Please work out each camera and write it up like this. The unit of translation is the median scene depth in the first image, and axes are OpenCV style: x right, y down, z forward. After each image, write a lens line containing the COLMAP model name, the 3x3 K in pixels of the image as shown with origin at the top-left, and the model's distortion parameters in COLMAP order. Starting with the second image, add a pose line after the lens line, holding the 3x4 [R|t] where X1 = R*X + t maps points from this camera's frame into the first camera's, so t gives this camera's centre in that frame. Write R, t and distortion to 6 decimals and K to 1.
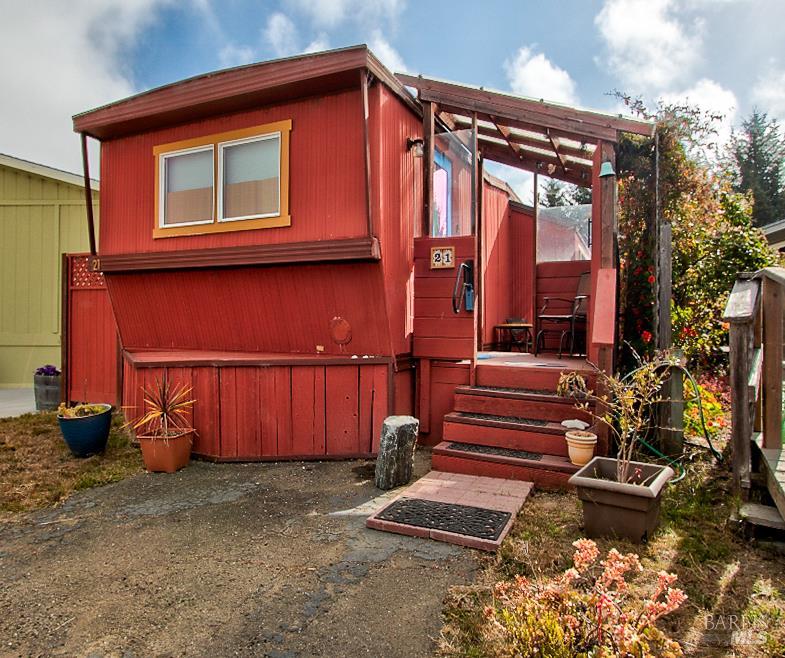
lens RADIAL K [[559.7, 0, 392.4], [0, 559.7, 330.5], [0, 0, 1]] dist [0.014992, 0.004371]
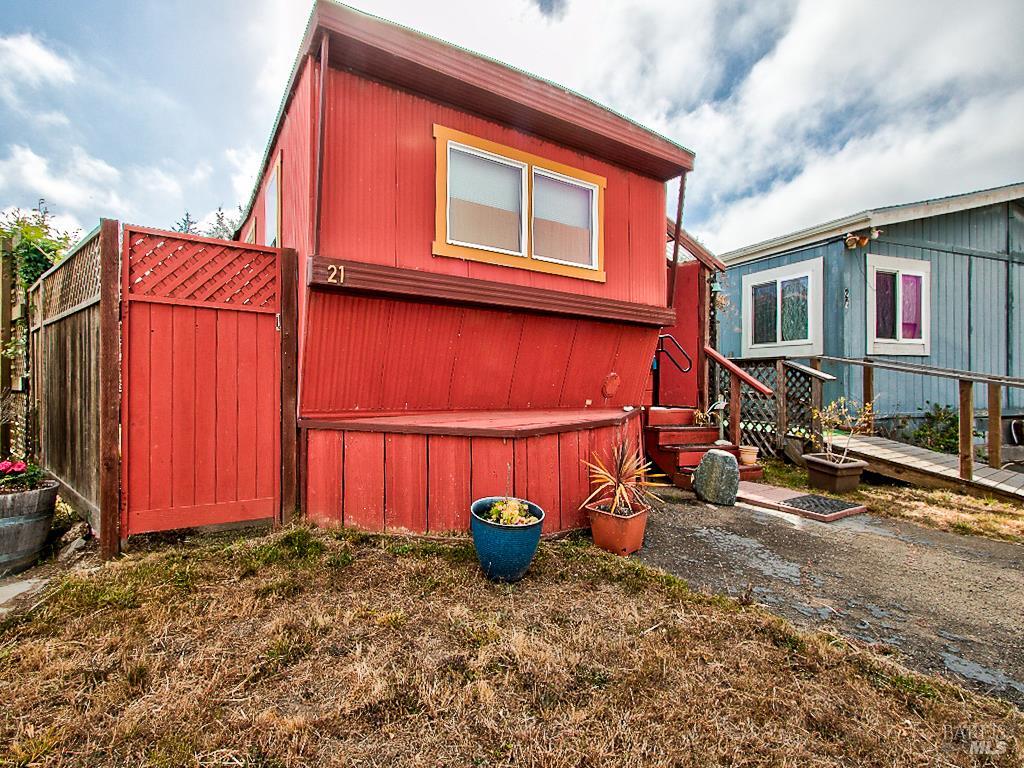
lens RADIAL K [[466.4, 0, 508.3], [0, 466.4, 384.1], [0, 0, 1]] dist [-0.000455, 0.000188]
pose [[0.530034, -0.002270, 0.847974, -0.978224], [-0.001969, 0.999990, 0.003908, -0.005168], [-0.847974, -0.003741, 0.530024, 0.690381]]
